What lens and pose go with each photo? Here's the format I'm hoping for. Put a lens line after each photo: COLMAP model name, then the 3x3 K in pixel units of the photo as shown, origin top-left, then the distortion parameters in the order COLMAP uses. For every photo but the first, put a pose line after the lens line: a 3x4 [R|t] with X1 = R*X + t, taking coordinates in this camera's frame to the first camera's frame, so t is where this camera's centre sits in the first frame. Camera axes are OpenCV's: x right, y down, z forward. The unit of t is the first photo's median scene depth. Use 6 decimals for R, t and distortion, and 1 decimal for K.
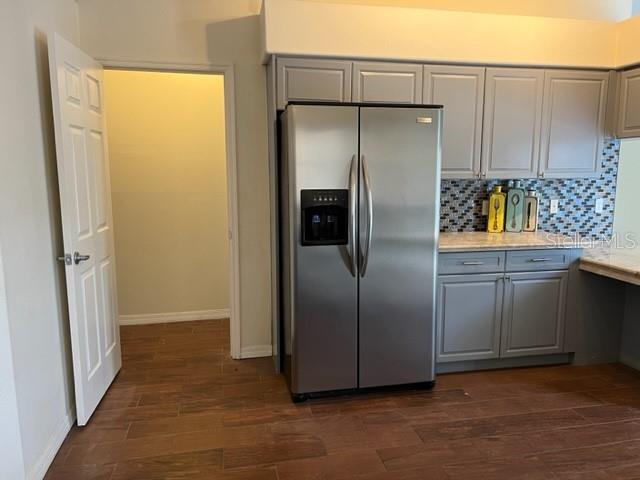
lens RADIAL K [[486.7, 0, 320.0], [0, 486.7, 240.0], [0, 0, 1]] dist [0.024960, -0.005290]
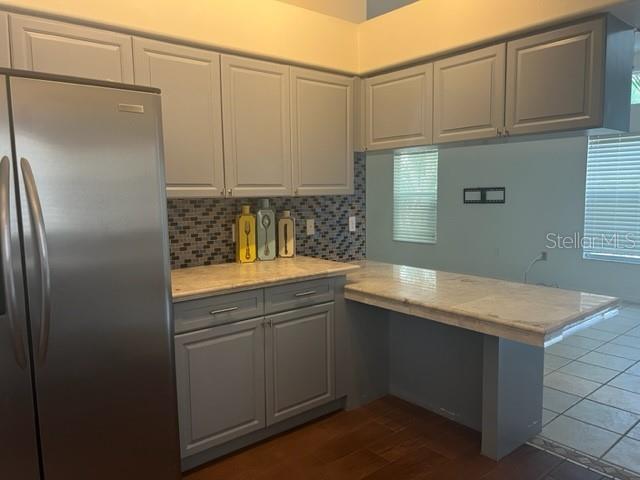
lens RADIAL K [[486.7, 0, 320.0], [0, 486.7, 240.0], [0, 0, 1]] dist [0.024960, -0.005290]
pose [[0.884961, -0.059893, 0.461797, 0.089419], [0.080622, 0.996424, -0.025268, -0.022767], [-0.458633, 0.059592, 0.886626, 0.223156]]
